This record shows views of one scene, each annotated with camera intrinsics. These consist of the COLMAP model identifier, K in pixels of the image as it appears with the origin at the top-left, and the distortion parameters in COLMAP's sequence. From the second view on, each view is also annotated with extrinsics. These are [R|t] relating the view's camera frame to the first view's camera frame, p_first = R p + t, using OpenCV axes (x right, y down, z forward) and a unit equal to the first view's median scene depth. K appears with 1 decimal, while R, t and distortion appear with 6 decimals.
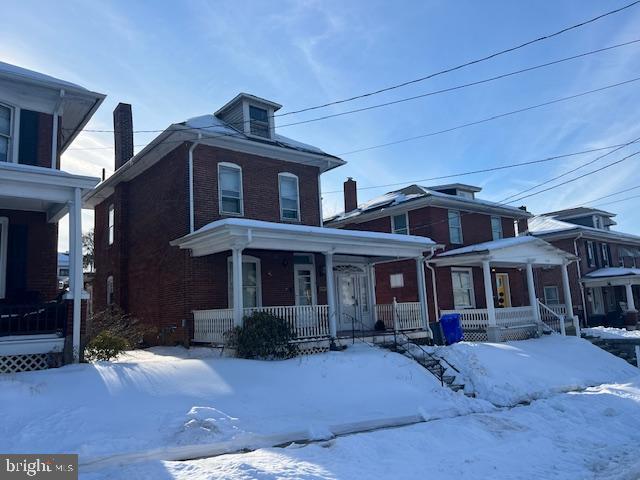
lens RADIAL K [[501.1, 0, 320.0], [0, 501.1, 240.0], [0, 0, 1]] dist [0.009692, 0.001175]
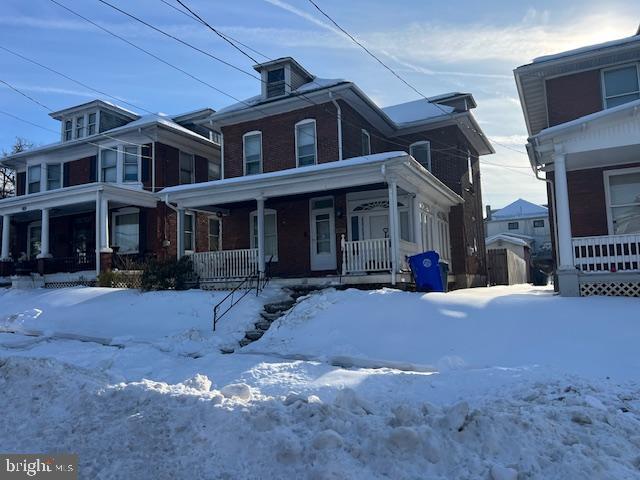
lens RADIAL K [[453.4, 0, 321.5], [0, 453.4, 230.3], [0, 0, 1]] dist [0.006637, -0.003493]
pose [[0.376326, -0.056553, -0.924760, 0.889783], [0.163864, 0.986462, 0.006358, 0.102255], [0.911881, -0.153927, 0.380499, 0.714770]]
